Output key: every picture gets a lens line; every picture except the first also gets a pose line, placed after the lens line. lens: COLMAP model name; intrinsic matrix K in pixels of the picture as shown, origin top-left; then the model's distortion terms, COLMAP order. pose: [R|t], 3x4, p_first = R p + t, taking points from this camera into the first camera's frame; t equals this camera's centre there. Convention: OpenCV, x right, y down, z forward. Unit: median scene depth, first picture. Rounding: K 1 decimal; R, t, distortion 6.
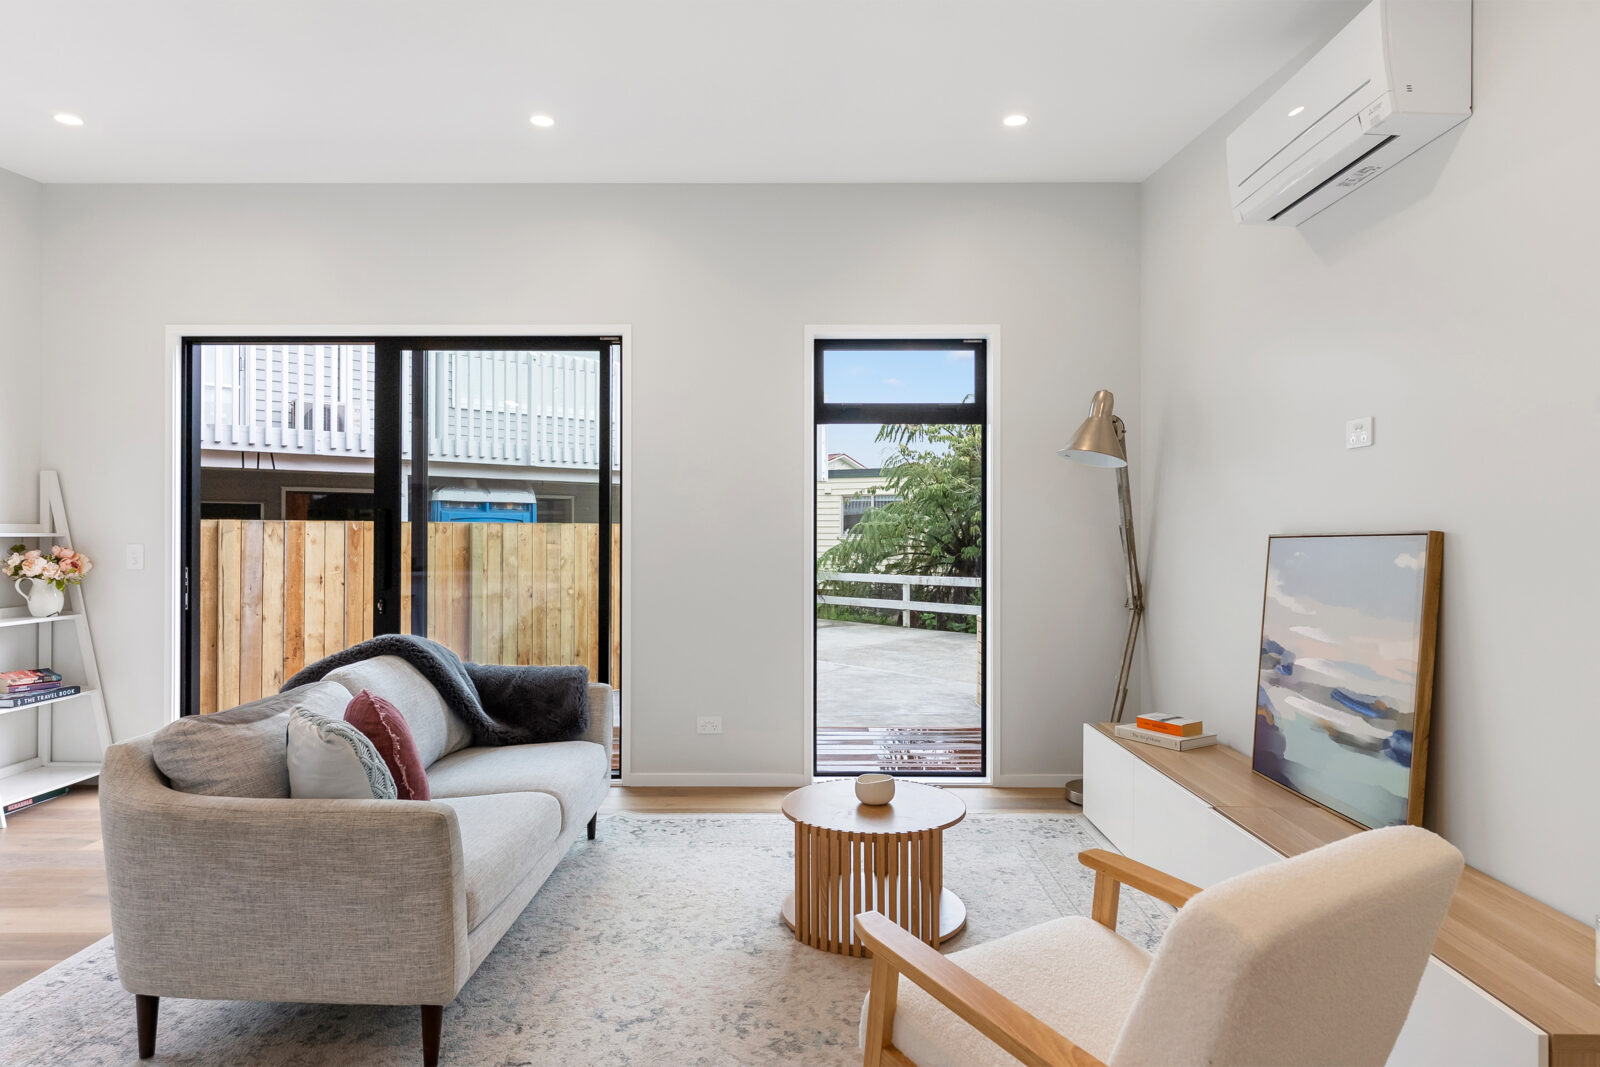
lens RADIAL K [[909.1, 0, 799.6], [0, 909.1, 531.8], [0, 0, 1]] dist [0.000644, 0.000751]
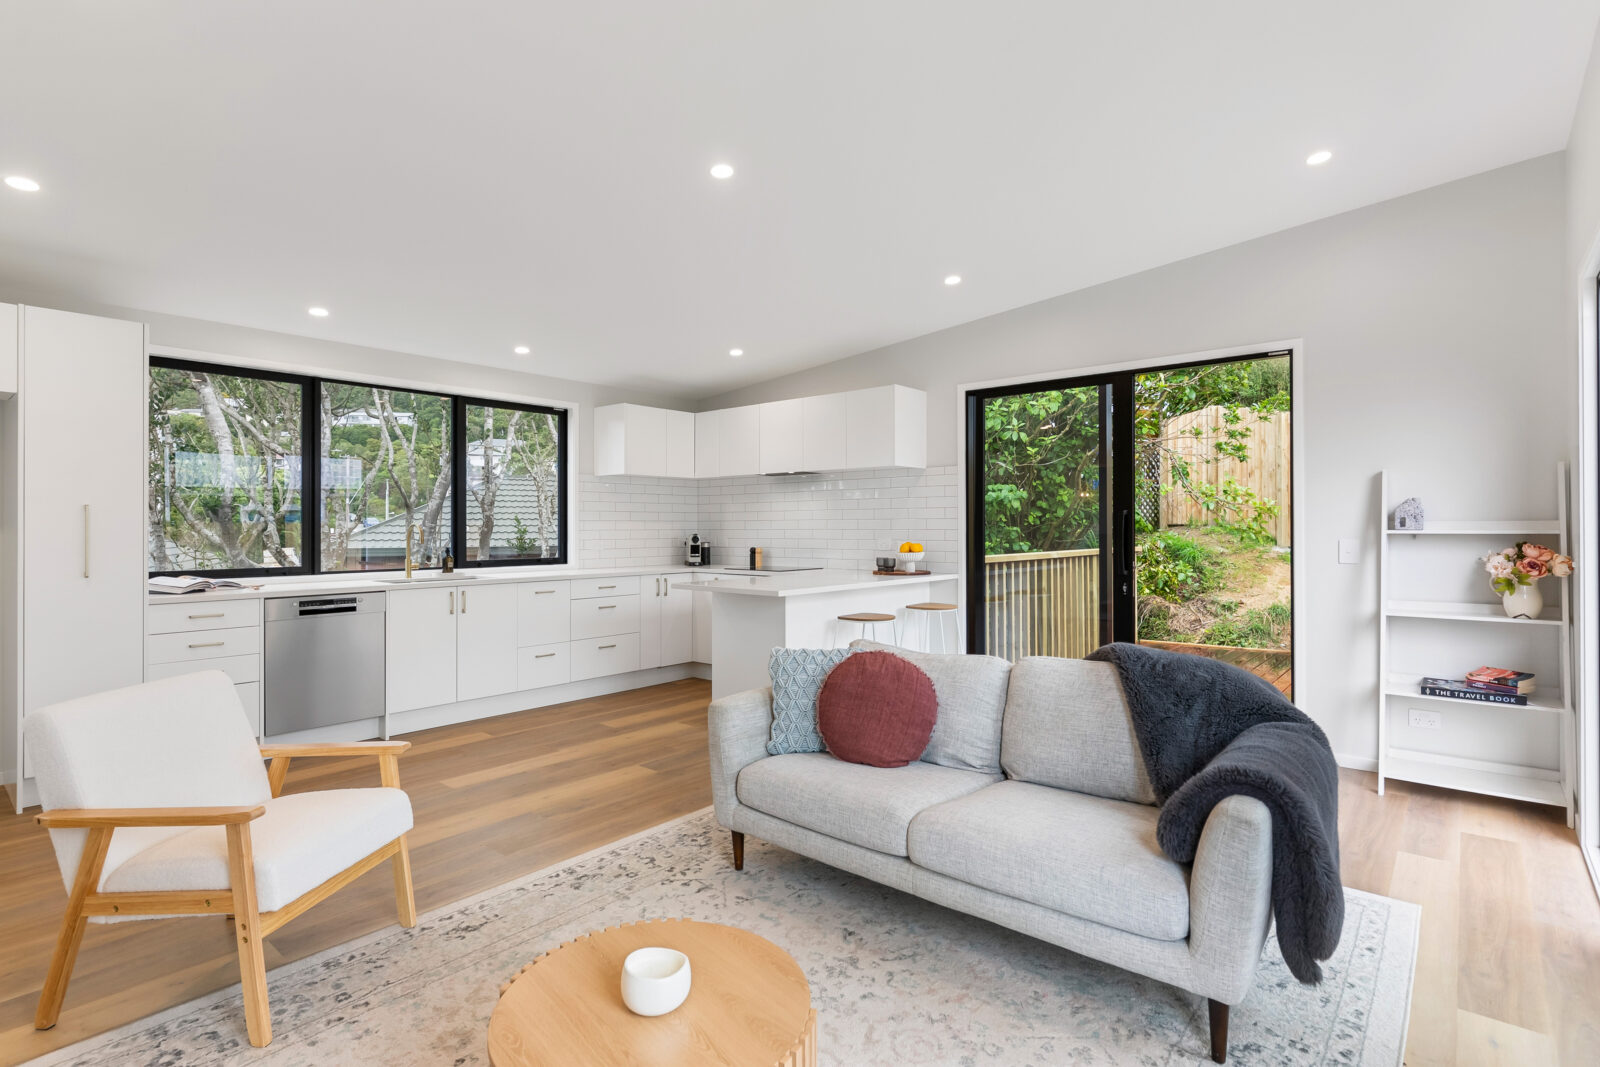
lens RADIAL K [[782.8, 0, 807.2], [0, 782.8, 524.9], [0, 0, 1]] dist [0.000699, -0.000260]
pose [[-0.642828, -0.001497, -0.766009, 0.267597], [0.004838, 0.999970, -0.006014, -0.003199], [0.765995, -0.007572, -0.642802, 0.925651]]
